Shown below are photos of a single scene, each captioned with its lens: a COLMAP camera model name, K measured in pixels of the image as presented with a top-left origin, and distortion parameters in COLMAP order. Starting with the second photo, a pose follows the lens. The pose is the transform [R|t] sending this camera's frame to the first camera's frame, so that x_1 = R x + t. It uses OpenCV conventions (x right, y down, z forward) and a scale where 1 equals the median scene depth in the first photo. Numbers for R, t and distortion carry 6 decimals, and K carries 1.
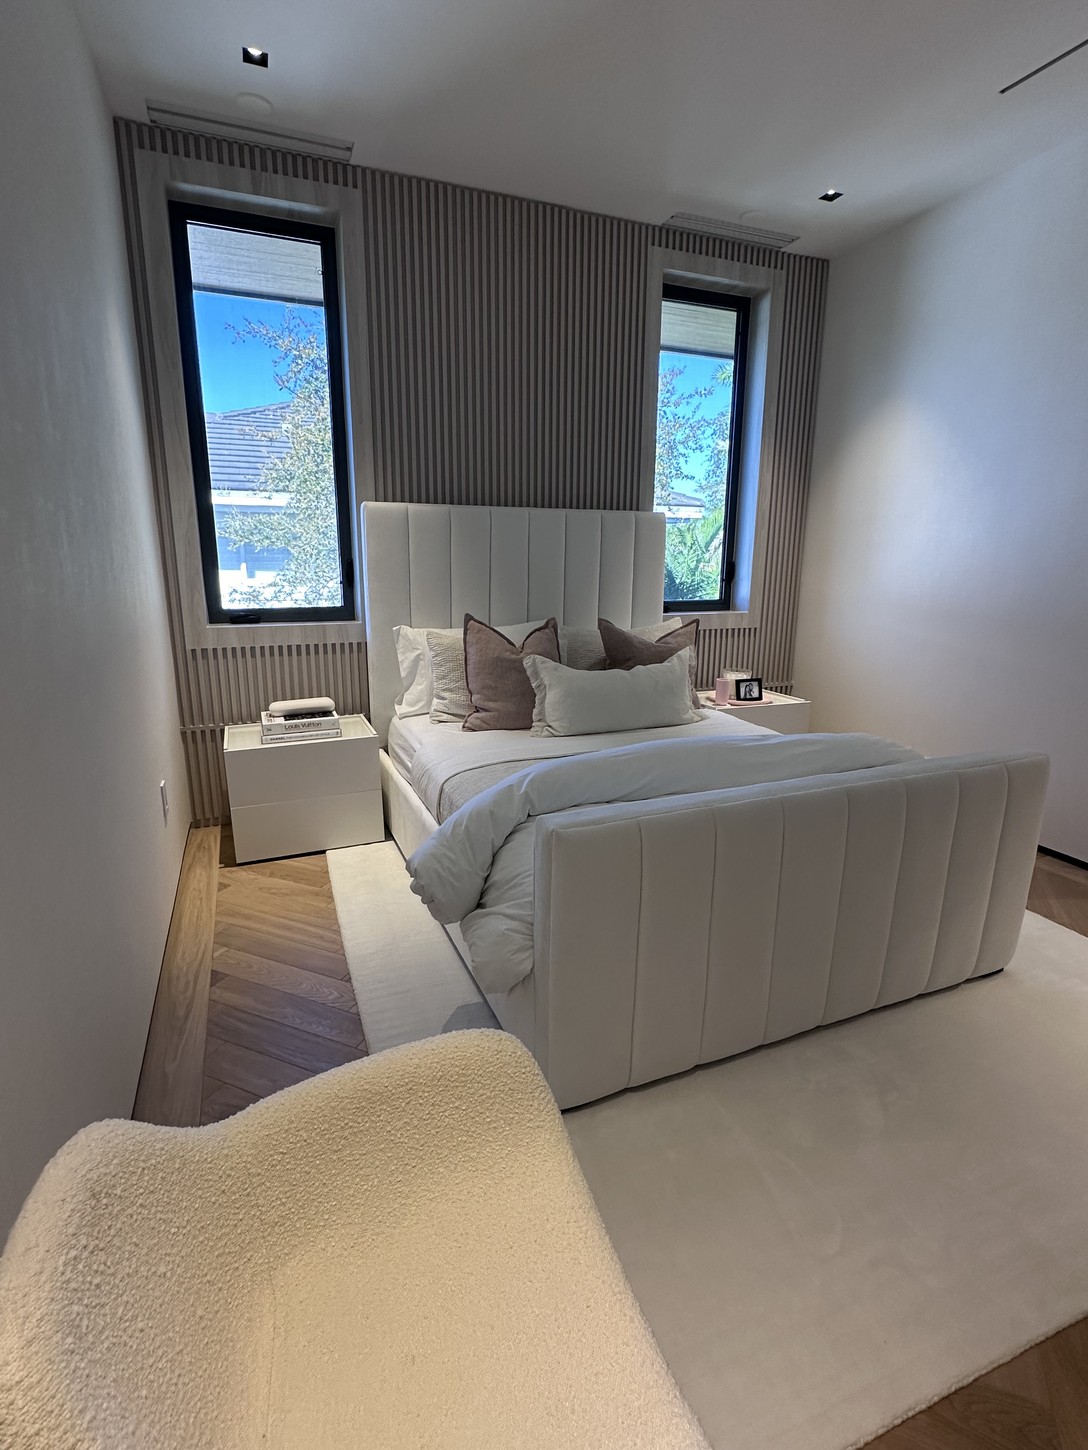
lens RADIAL K [[707.3, 0, 561.4], [0, 707.3, 723.1], [0, 0, 1]] dist [0.000568, -0.000619]
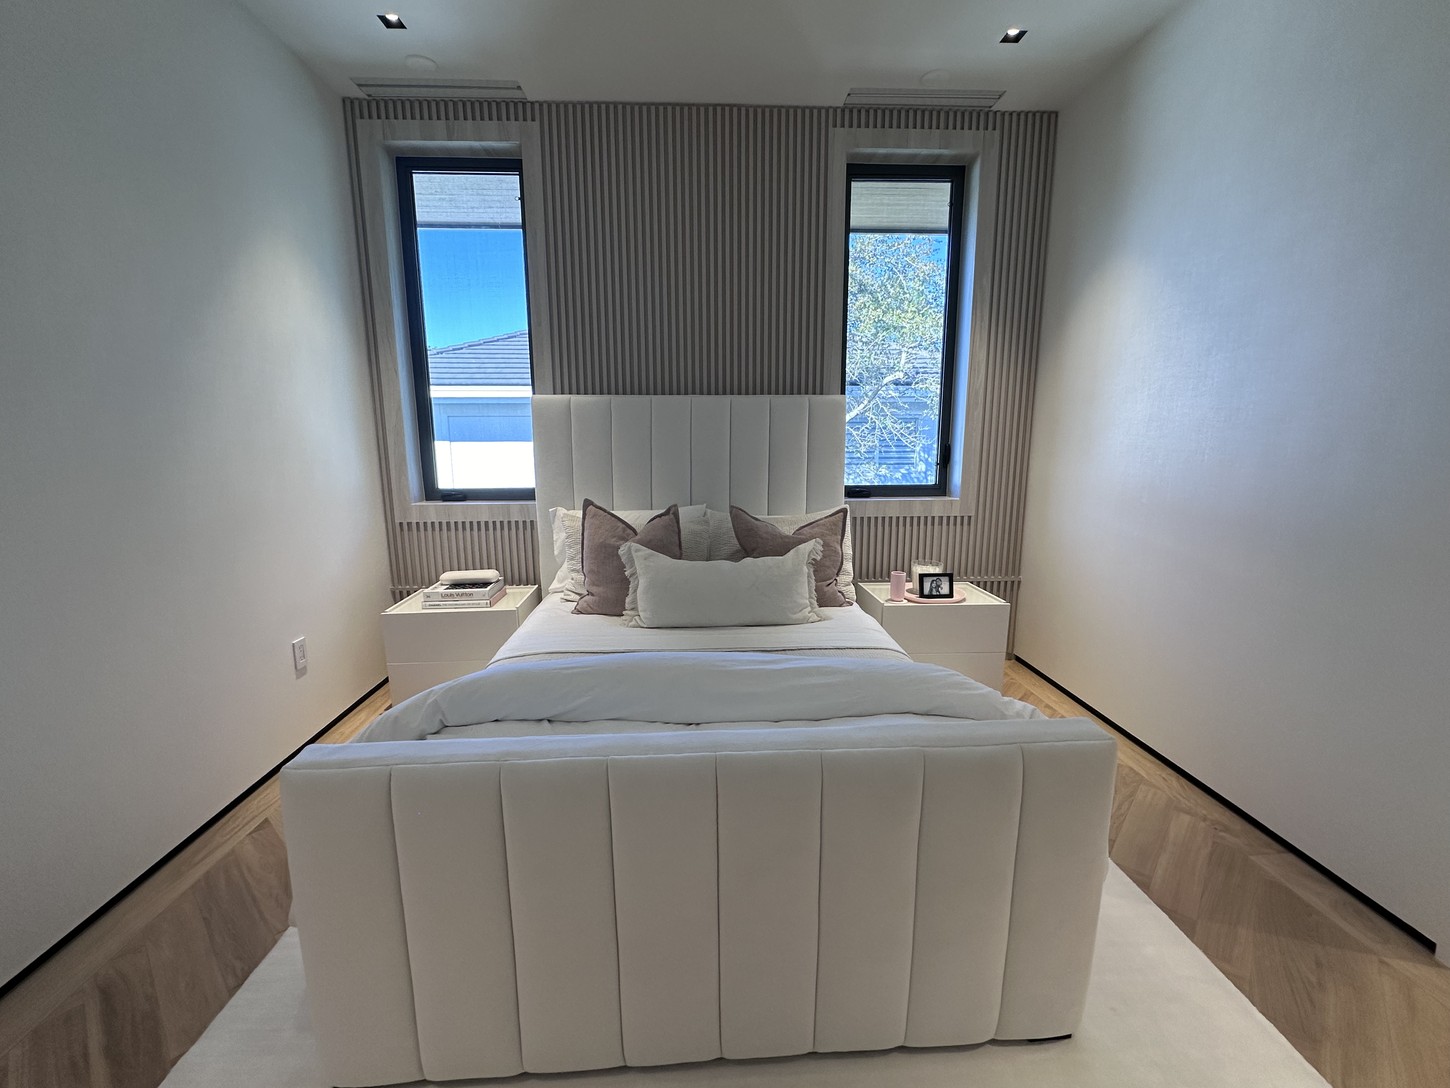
lens RADIAL K [[621.2, 0, 723.3], [0, 621.2, 545.6], [0, 0, 1]] dist [-0.001062, -0.000488]
pose [[0.943584, 0.047905, -0.327650, 0.321403], [-0.066006, 0.996833, -0.044342, -0.053908], [0.324488, 0.063467, 0.943758, 0.191869]]
